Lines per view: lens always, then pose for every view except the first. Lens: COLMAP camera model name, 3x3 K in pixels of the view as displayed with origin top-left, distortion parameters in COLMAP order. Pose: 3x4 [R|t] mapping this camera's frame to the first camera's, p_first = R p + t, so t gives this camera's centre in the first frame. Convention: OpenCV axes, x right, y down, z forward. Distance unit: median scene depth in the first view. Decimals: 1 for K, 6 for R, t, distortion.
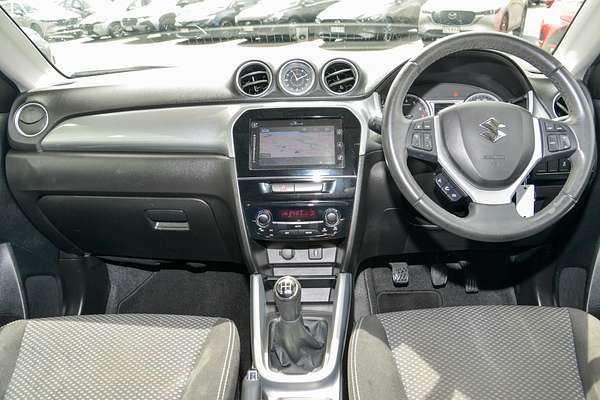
lens RADIAL K [[478.0, 0, 298.7], [0, 478.0, 194.0], [0, 0, 1]] dist [-0.087743, 0.024209]
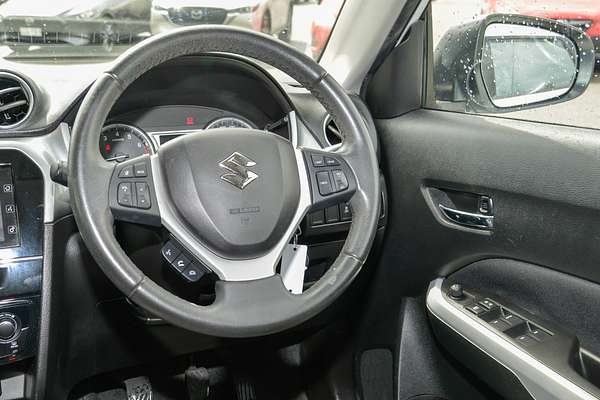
lens RADIAL K [[547.8, 0, 299.3], [0, 547.8, 204.2], [0, 0, 1]] dist [0.001264, -0.001953]
pose [[0.935637, -0.080704, 0.343615, 0.211628], [0.102895, 0.993590, -0.046812, -0.040620], [-0.337634, 0.079155, 0.937943, 0.225389]]
